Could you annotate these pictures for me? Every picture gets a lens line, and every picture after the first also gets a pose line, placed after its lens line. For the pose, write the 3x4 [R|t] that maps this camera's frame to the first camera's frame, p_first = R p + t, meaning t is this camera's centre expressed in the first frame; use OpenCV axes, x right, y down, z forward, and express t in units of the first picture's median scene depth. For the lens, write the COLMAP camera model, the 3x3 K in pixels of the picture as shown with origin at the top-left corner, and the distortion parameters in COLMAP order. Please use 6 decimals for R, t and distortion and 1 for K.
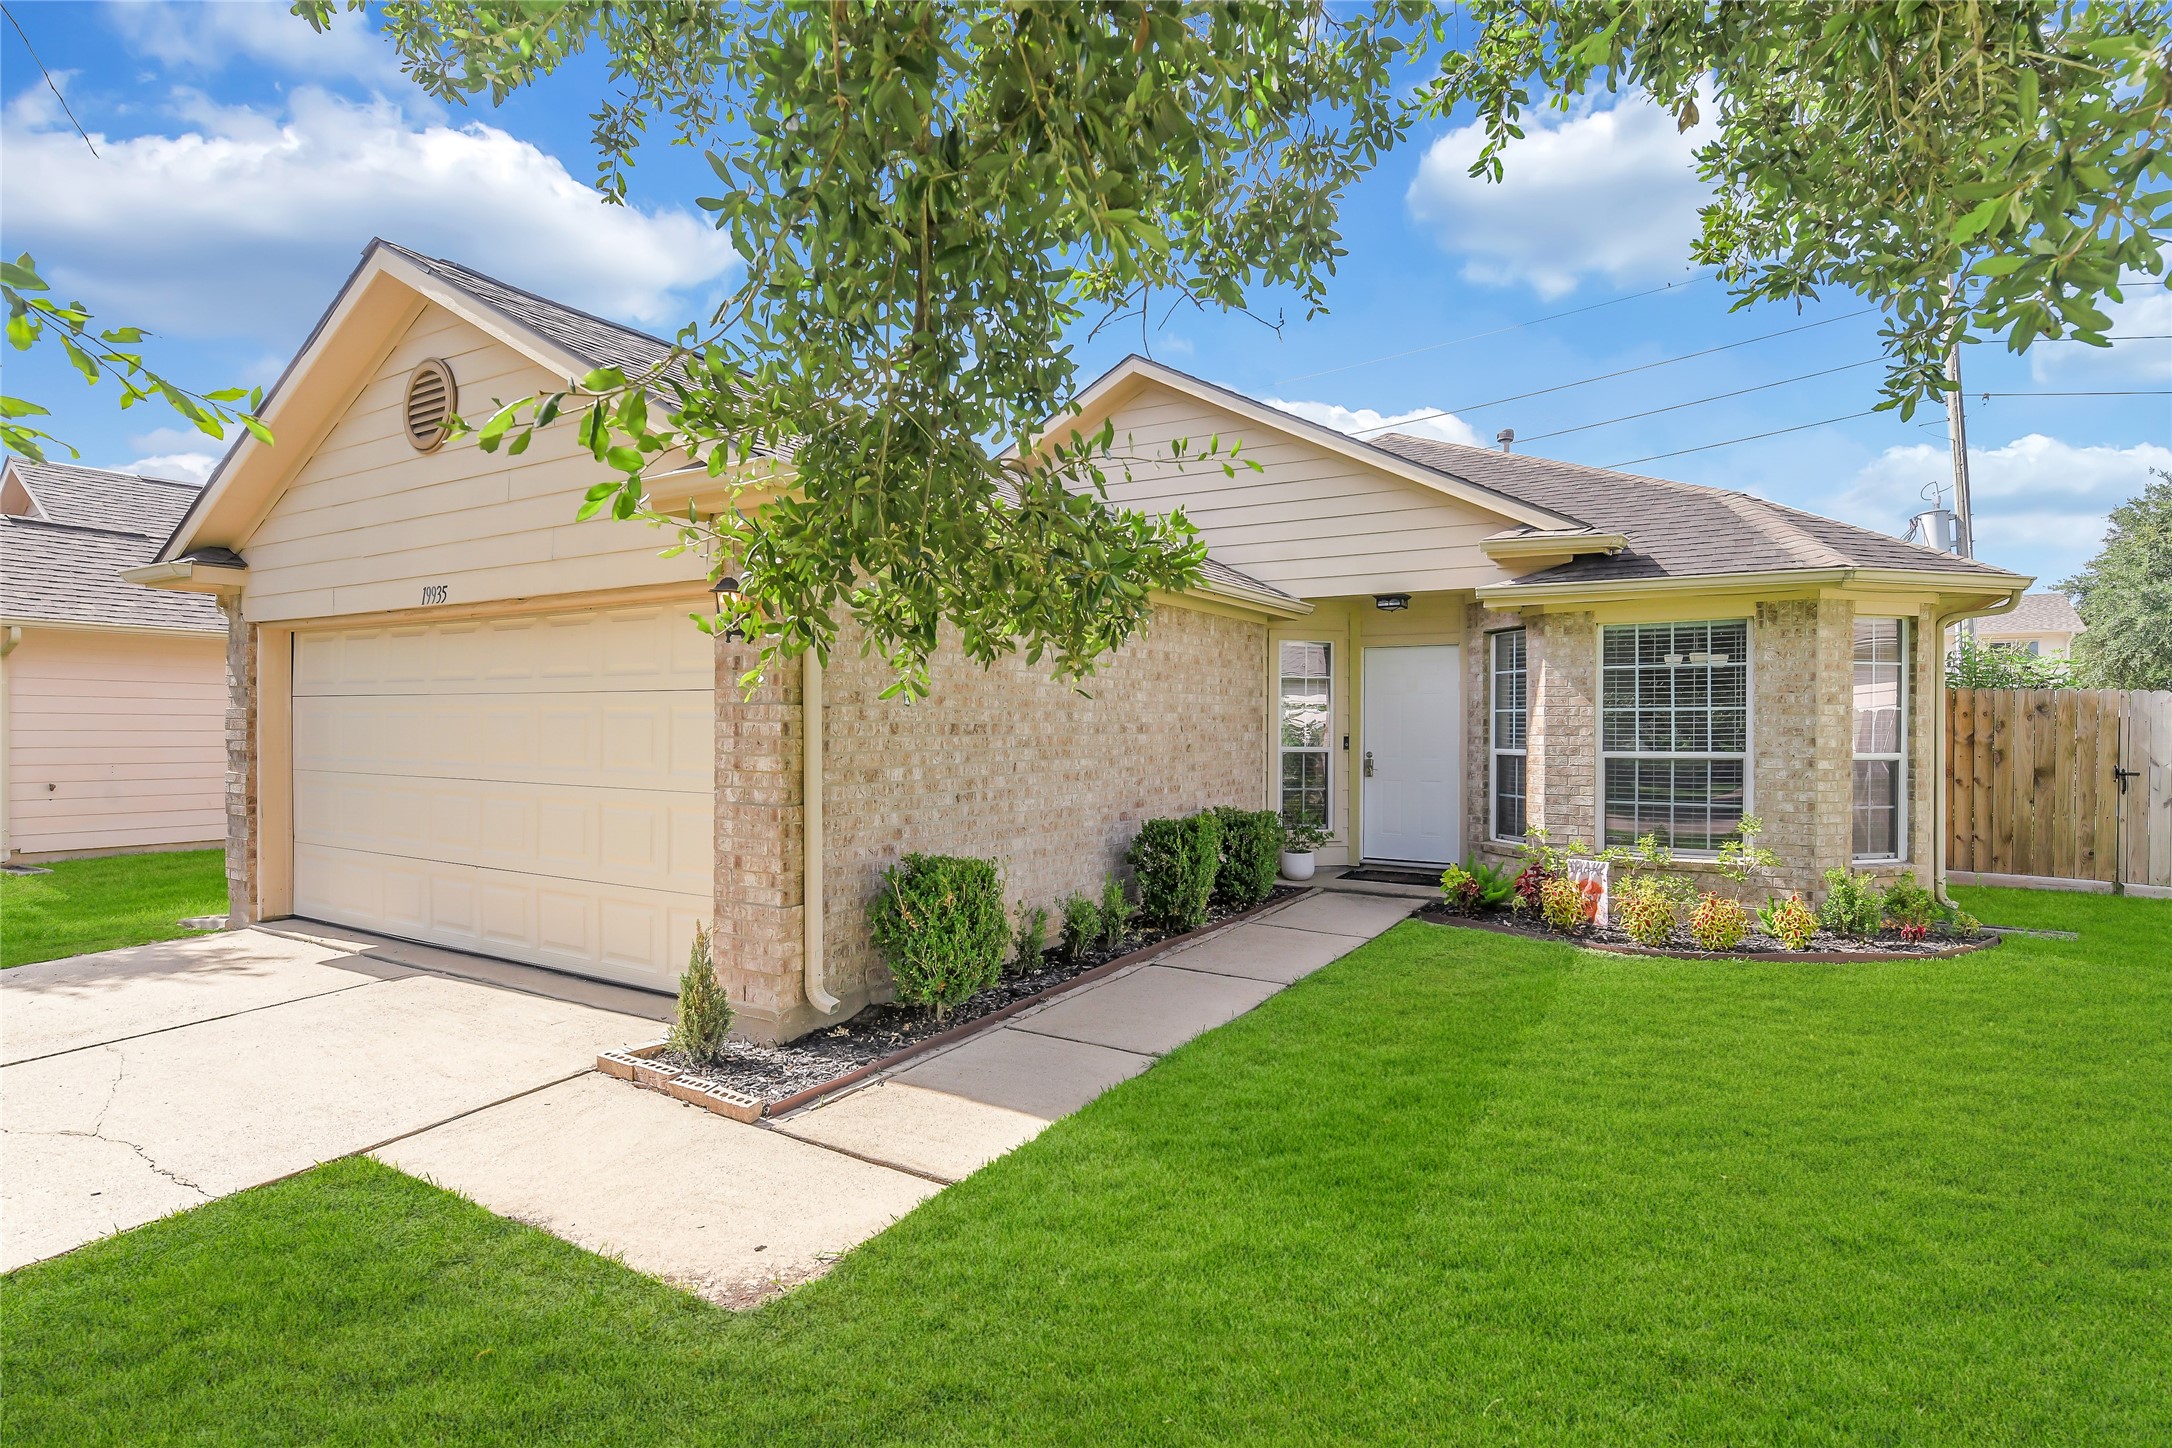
lens RADIAL K [[1049.6, 0, 1094.3], [0, 1049.6, 730.0], [0, 0, 1]] dist [-0.002996, -0.001782]
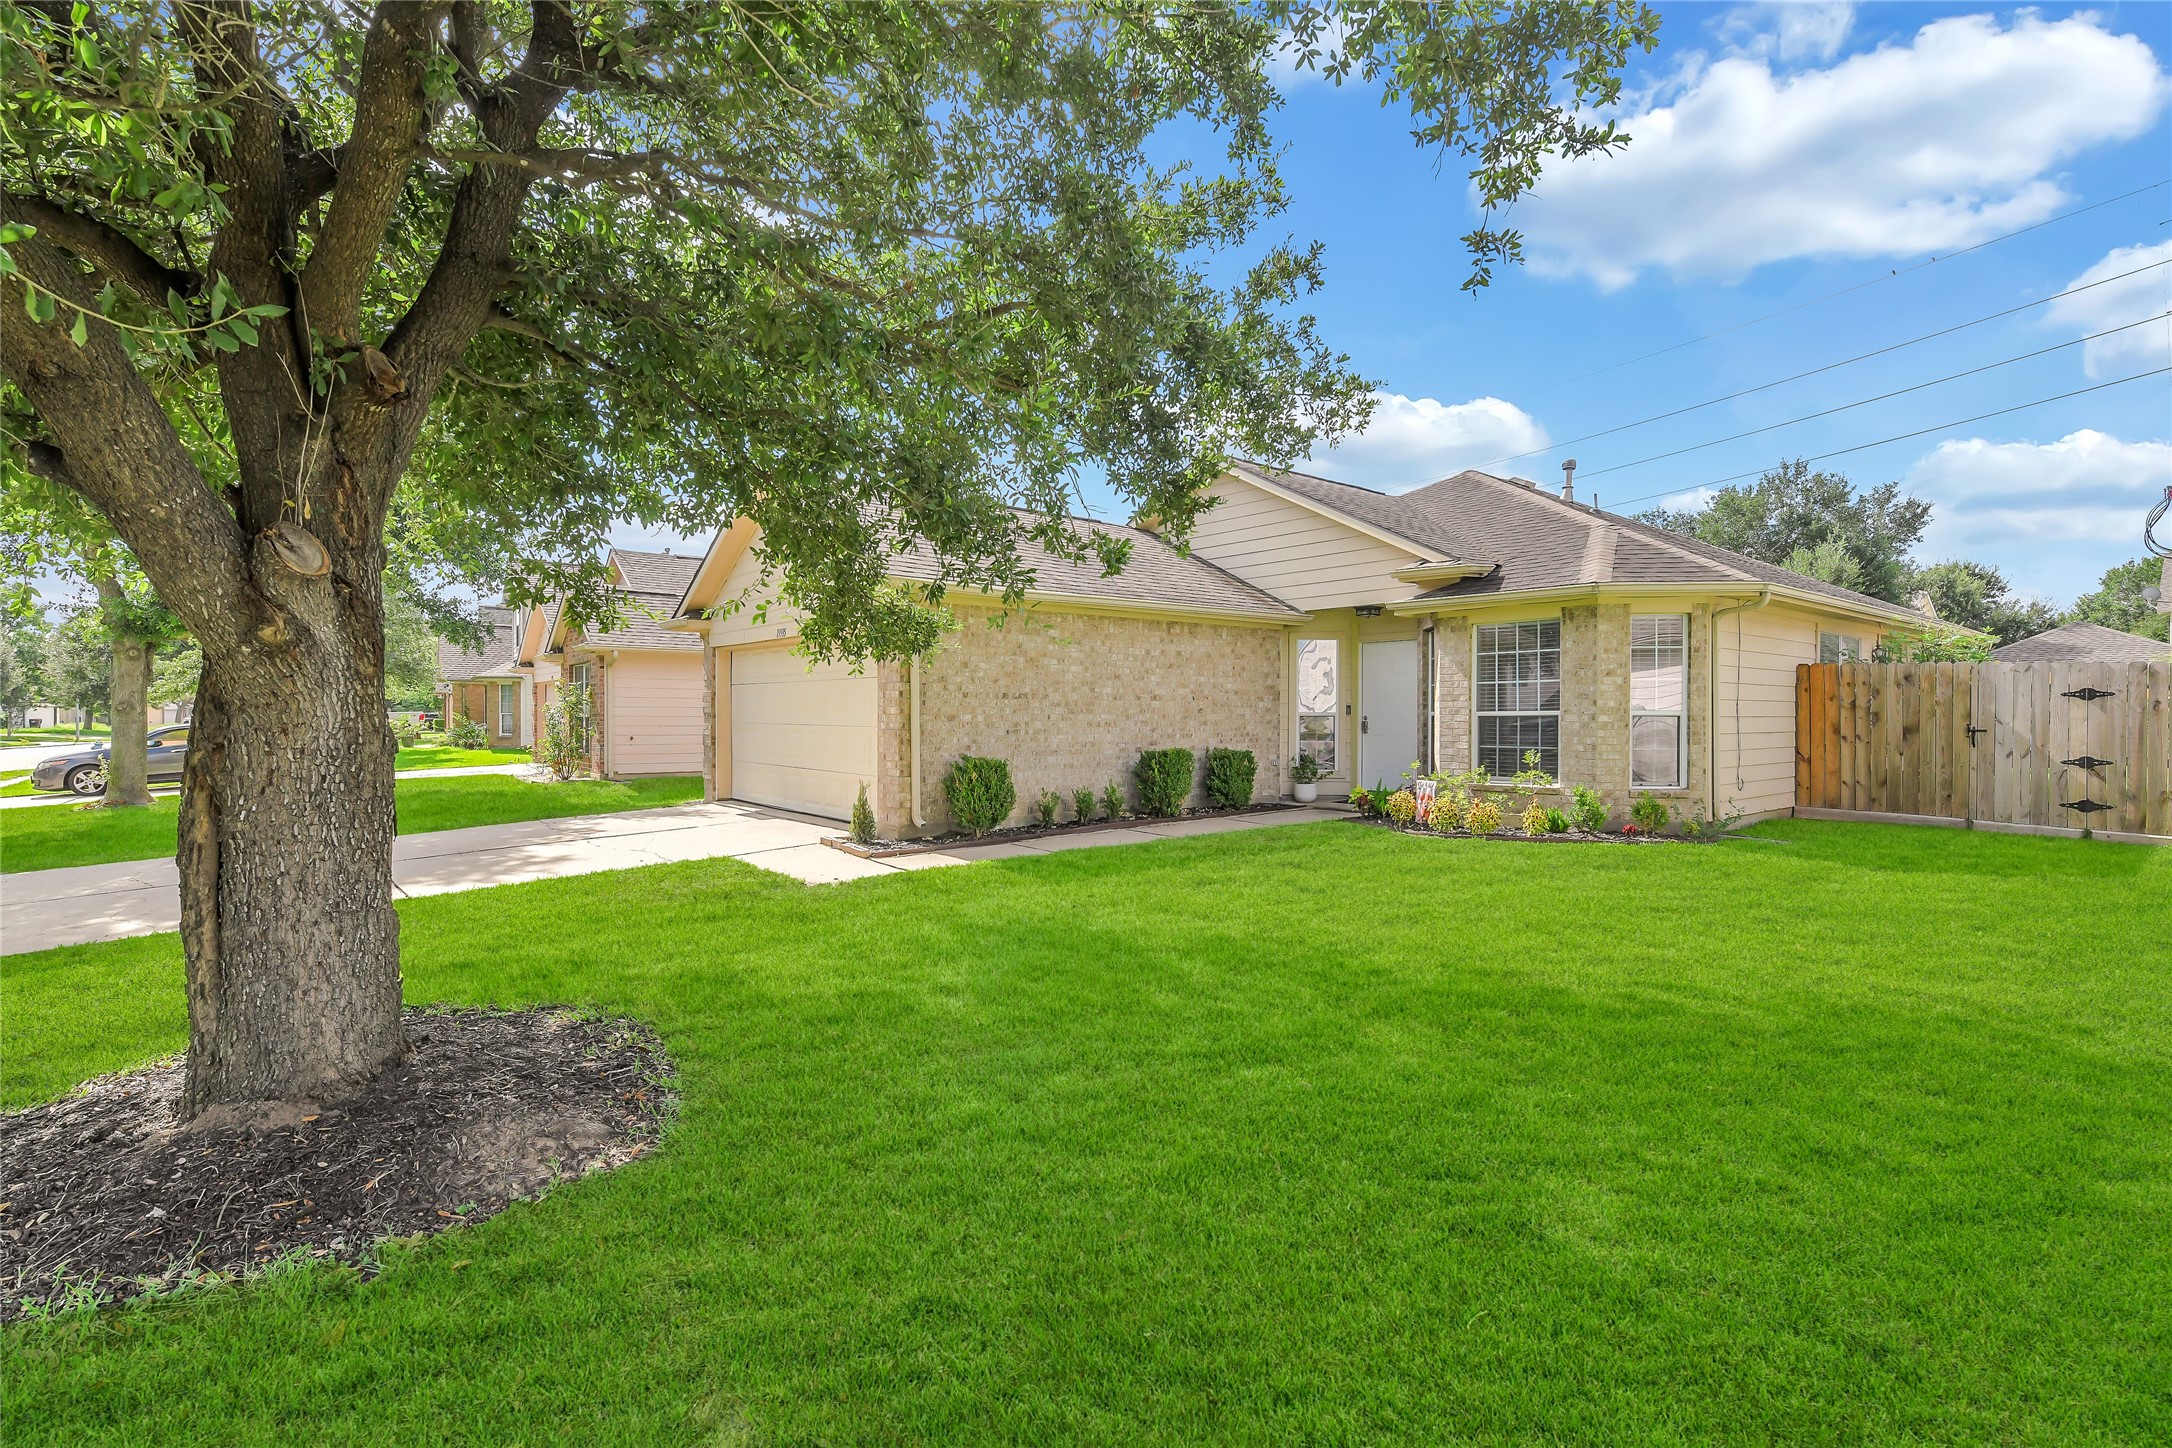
lens RADIAL K [[958.5, 0, 1122.0], [0, 958.5, 717.2], [0, 0, 1]] dist [0.000248, -0.017120]
pose [[0.950785, -0.002271, -0.309842, 0.443797], [0.002191, 0.999997, -0.000605, 0.028885], [0.309843, -0.000103, 0.950788, -0.433734]]
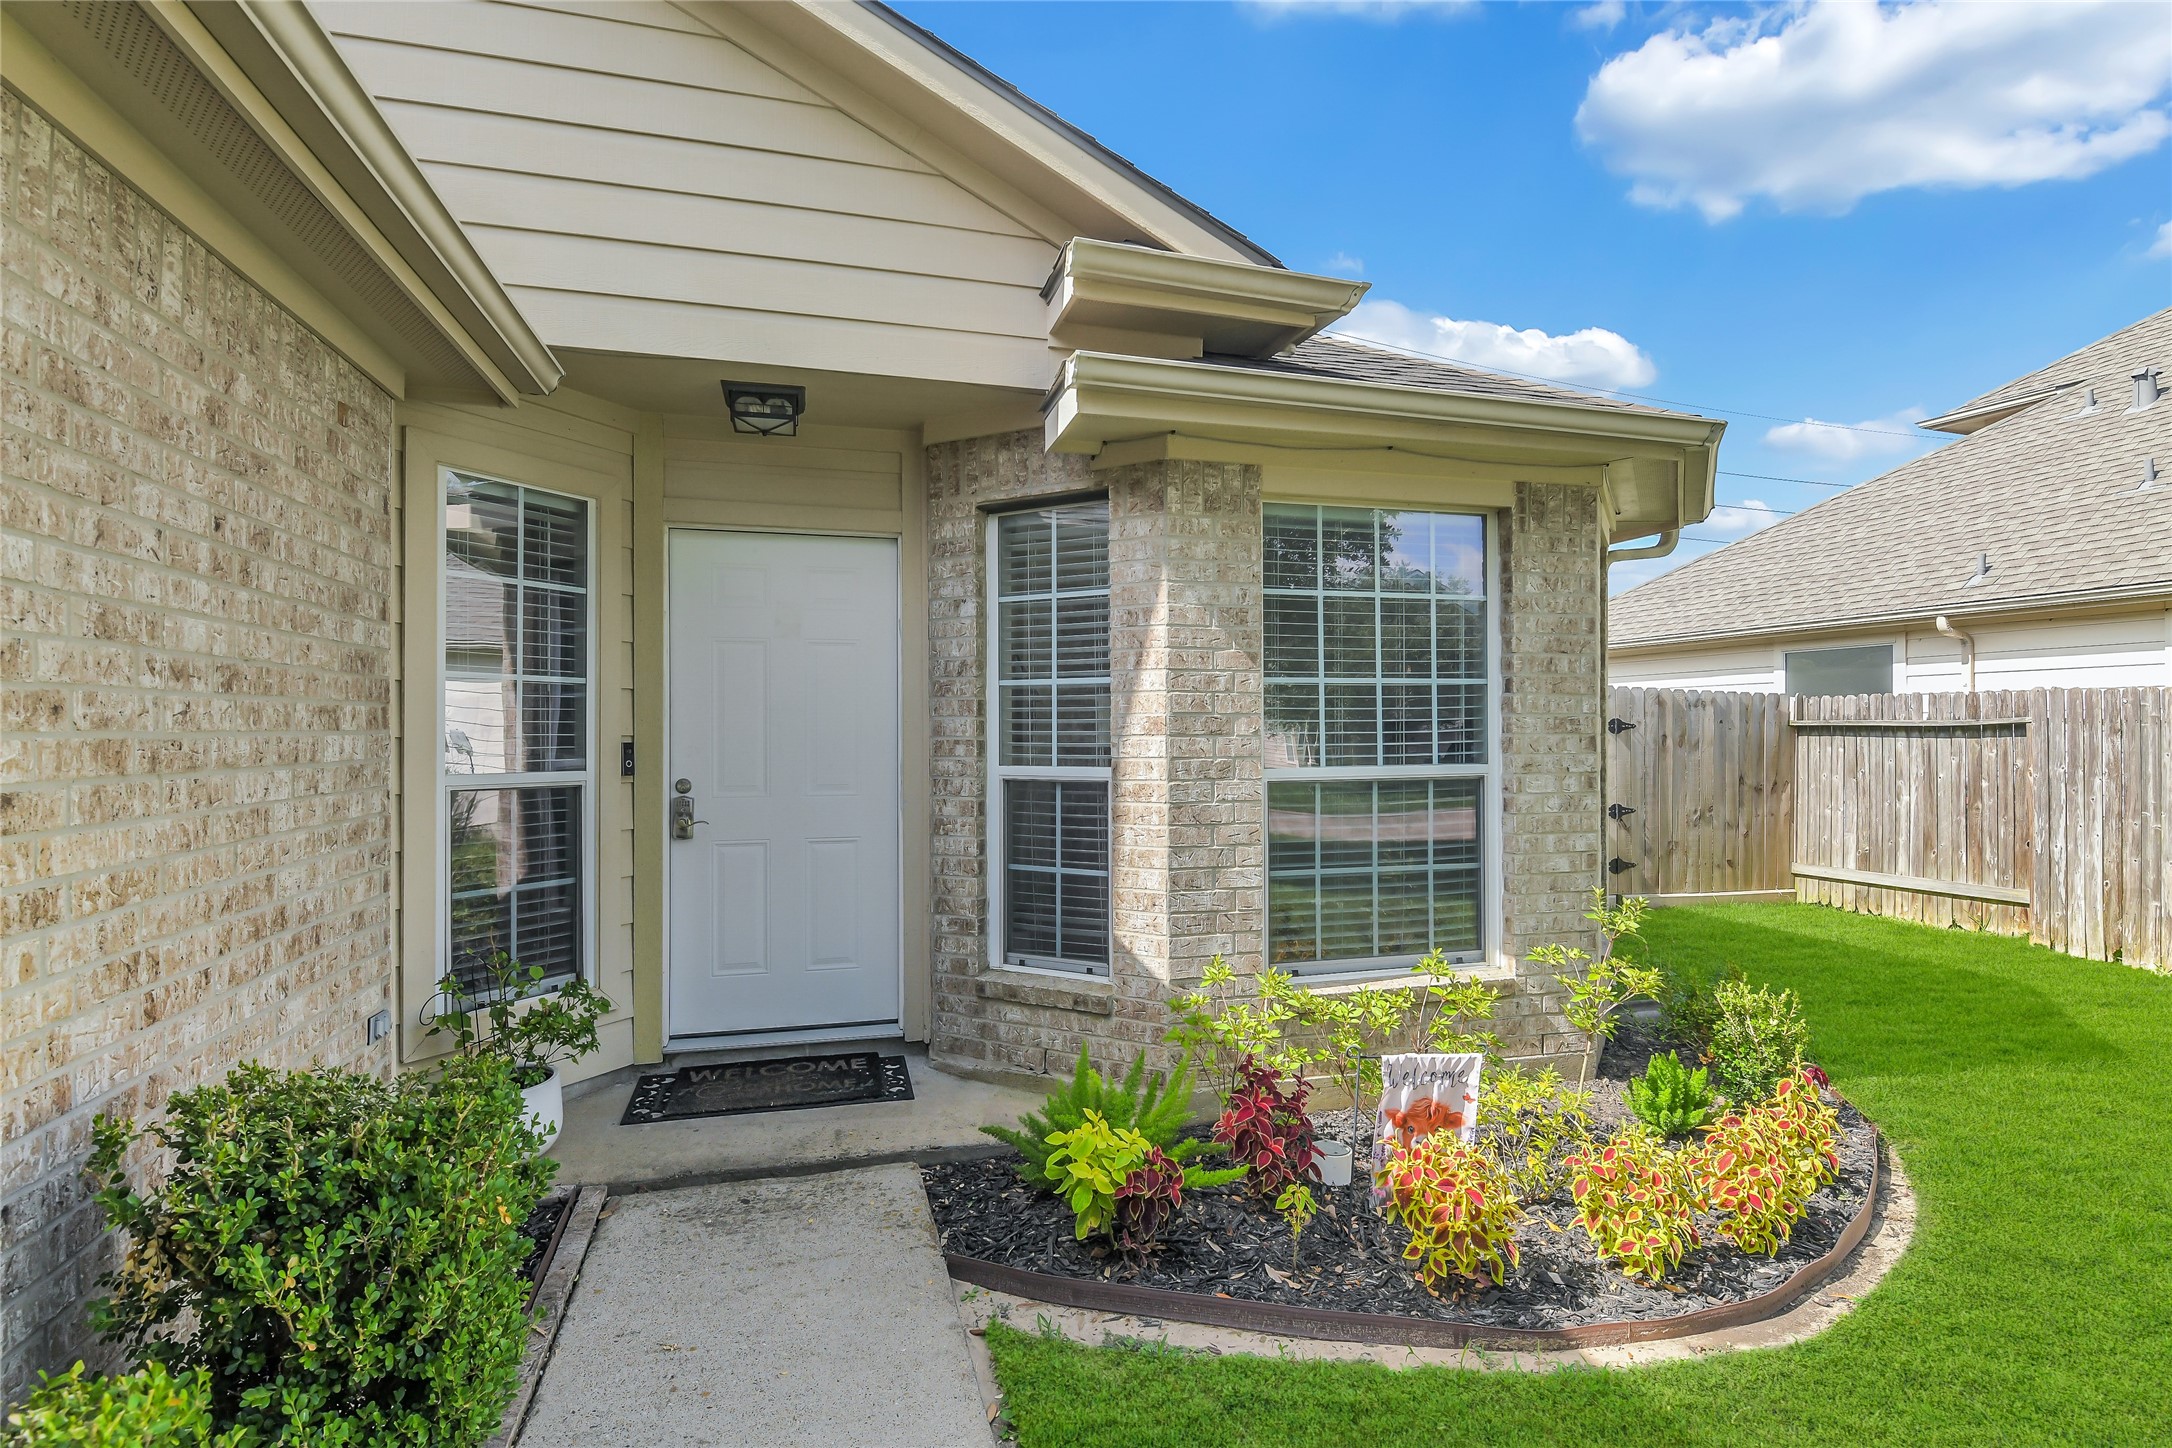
lens RADIAL K [[1049.6, 0, 1094.3], [0, 1049.6, 730.0], [0, 0, 1]] dist [-0.002996, -0.001782]
pose [[0.688742, -0.002894, 0.725001, 0.093337], [0.005799, 0.999982, -0.001517, 0.003455], [-0.724984, 0.005249, 0.688746, 0.755939]]
